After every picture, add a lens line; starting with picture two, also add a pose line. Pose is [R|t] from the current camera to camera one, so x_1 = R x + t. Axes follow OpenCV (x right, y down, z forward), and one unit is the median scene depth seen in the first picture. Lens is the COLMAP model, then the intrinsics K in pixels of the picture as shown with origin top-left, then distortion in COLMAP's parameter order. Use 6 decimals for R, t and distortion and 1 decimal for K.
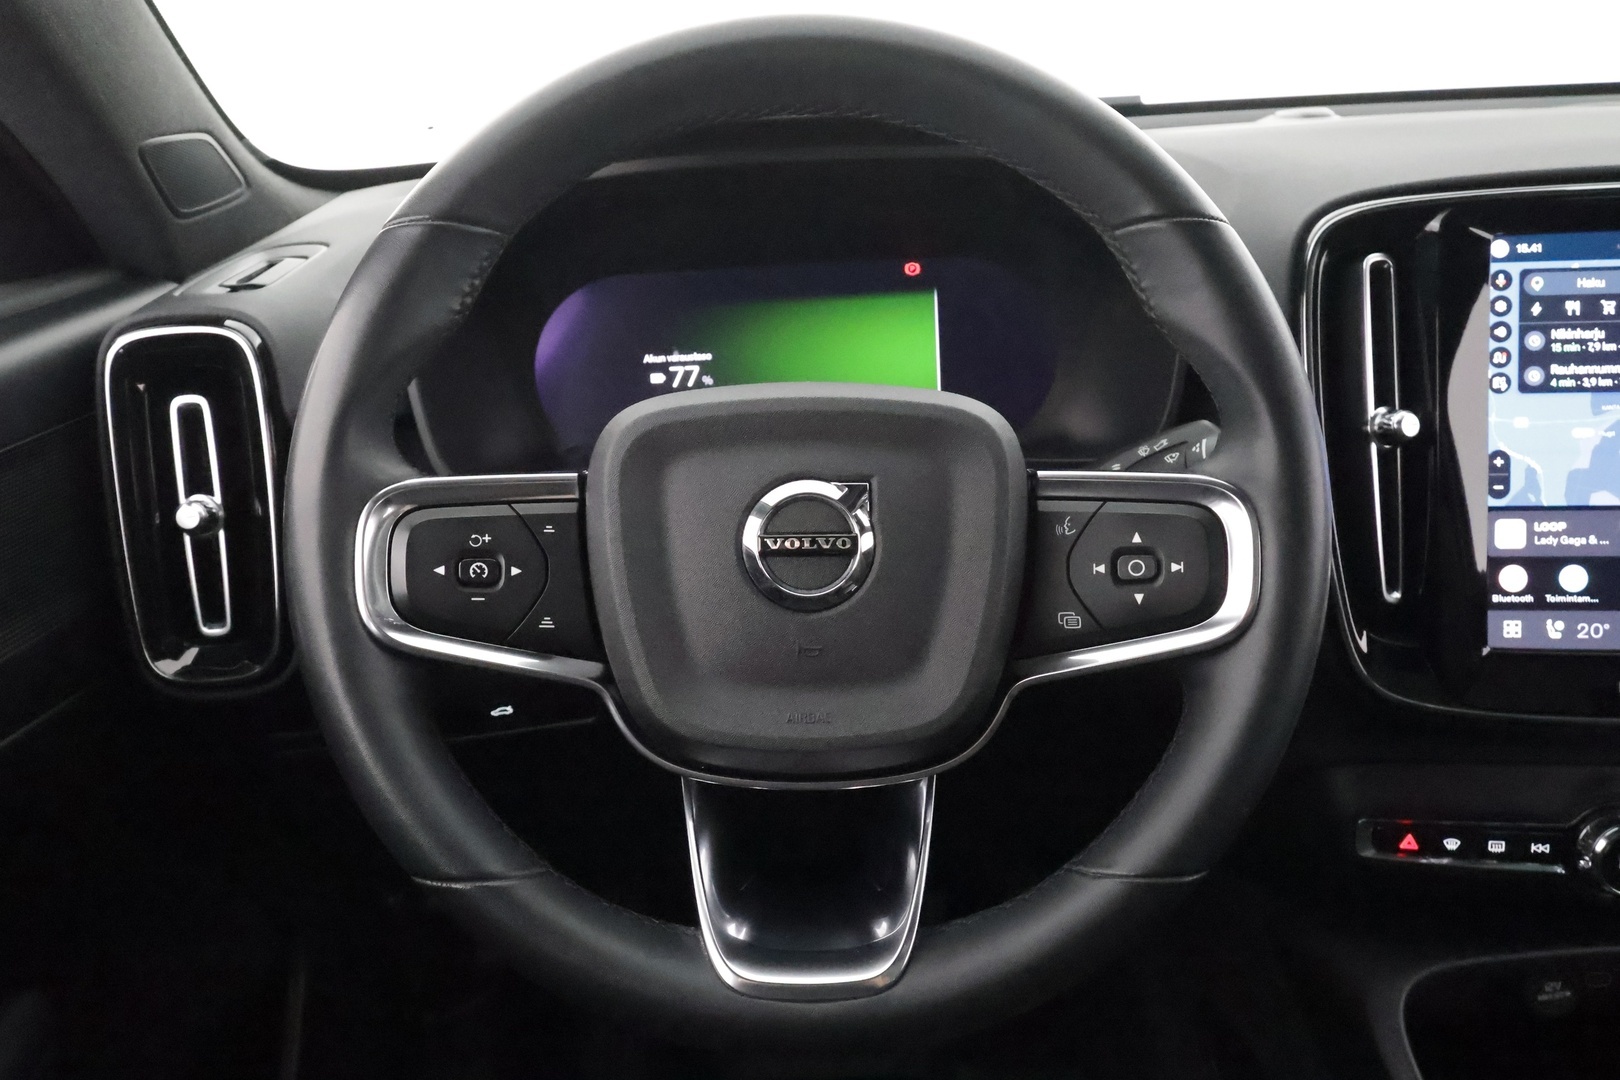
lens RADIAL K [[1175.6, 0, 802.7], [0, 1175.6, 549.7], [0, 0, 1]] dist [0.000693, 0.000786]
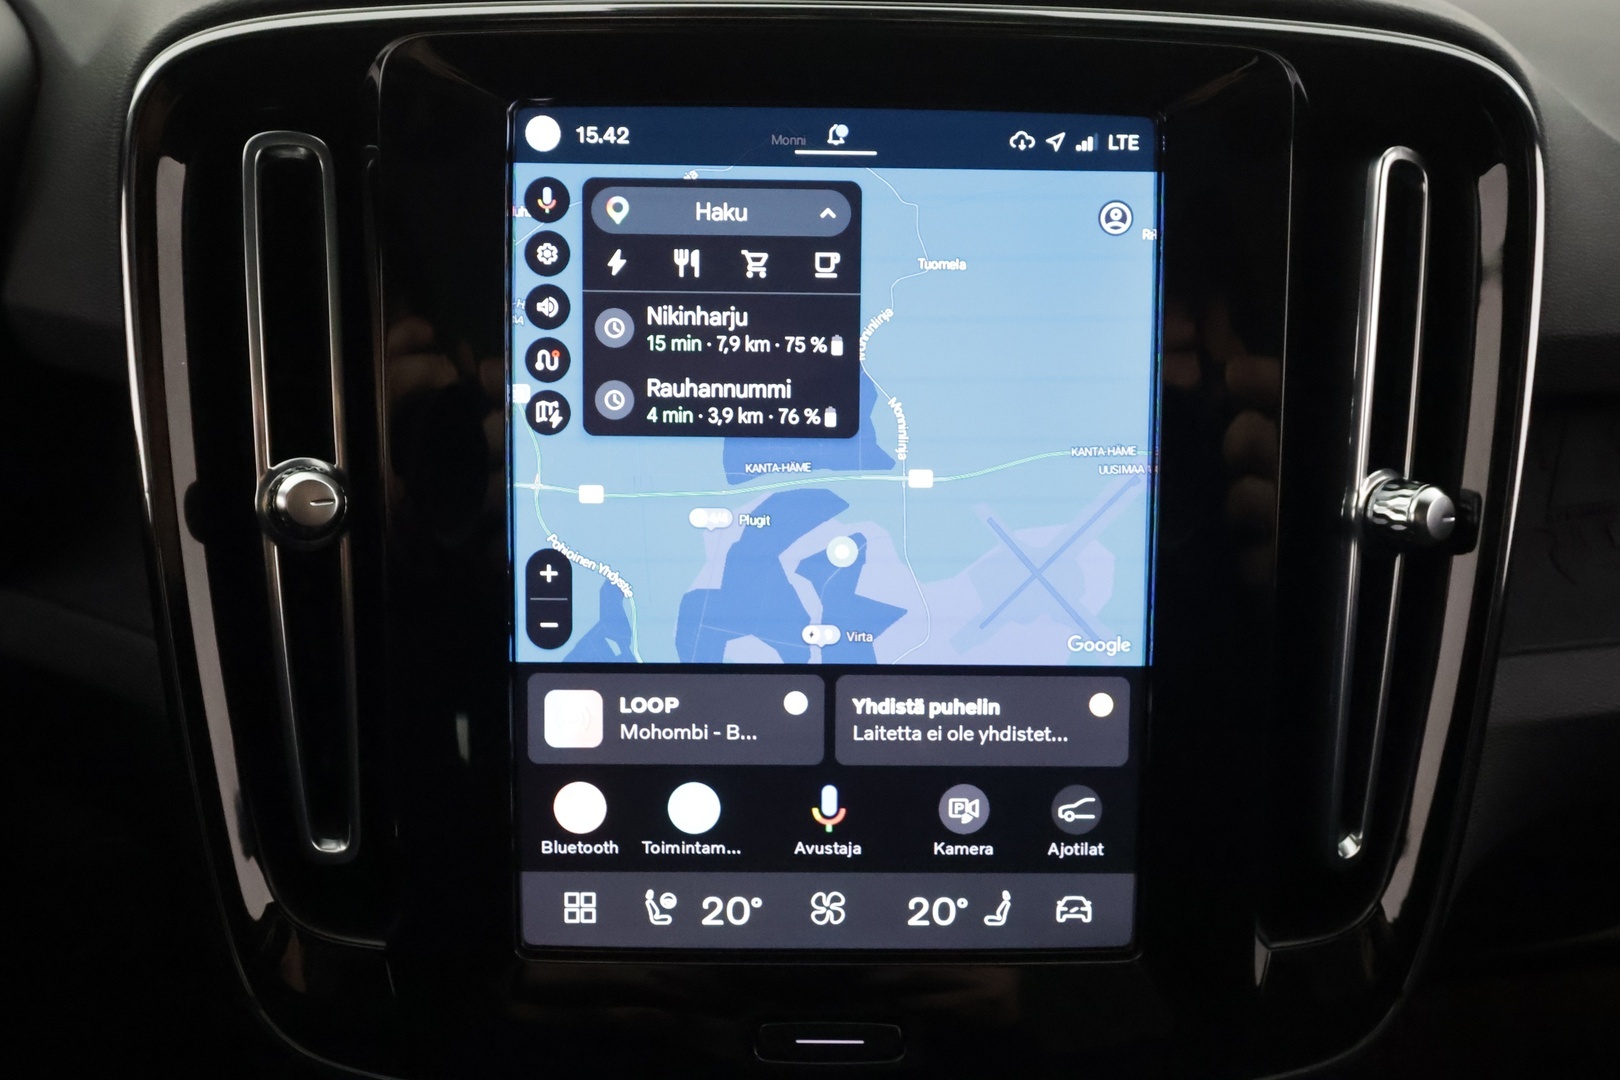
lens RADIAL K [[1289.0, 0, 810.0], [0, 1289.0, 540.0], [0, 0, 1]] dist [0.002118, -0.003615]
pose [[0.991311, 0.006126, 0.131398, 0.633727], [-0.010740, 0.999349, 0.034432, -0.109070], [-0.131102, -0.035544, 0.990732, 0.456936]]
